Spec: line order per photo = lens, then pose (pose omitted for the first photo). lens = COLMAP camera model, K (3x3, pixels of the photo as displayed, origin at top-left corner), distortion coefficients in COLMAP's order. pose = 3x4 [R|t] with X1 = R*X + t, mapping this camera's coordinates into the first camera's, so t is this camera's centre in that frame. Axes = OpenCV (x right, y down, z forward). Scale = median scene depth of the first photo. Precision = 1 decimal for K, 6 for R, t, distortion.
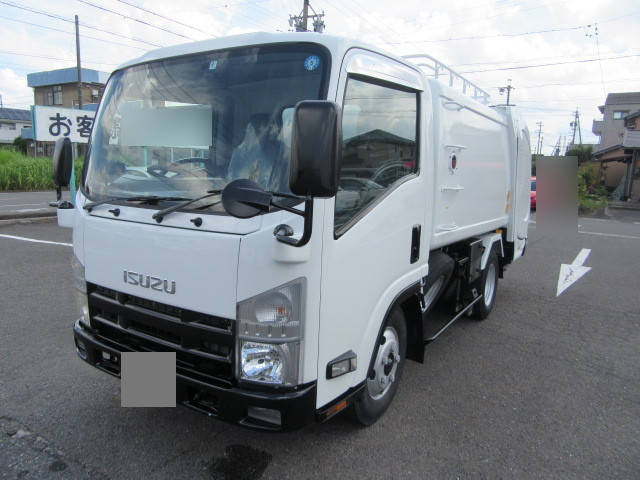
lens RADIAL K [[469.8, 0, 320.0], [0, 469.8, 240.0], [0, 0, 1]] dist [-0.003905, -0.003377]
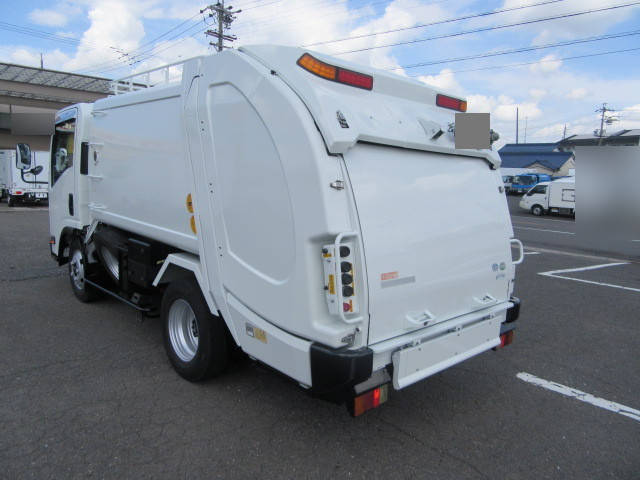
lens RADIAL K [[470.5, 0, 319.4], [0, 470.5, 229.4], [0, 0, 1]] dist [-0.039943, -0.000415]
pose [[-0.237424, 0.068822, -0.968965, 1.949700], [-0.191502, 0.974596, 0.116146, -0.328608], [0.952343, 0.213134, -0.218213, 2.649314]]
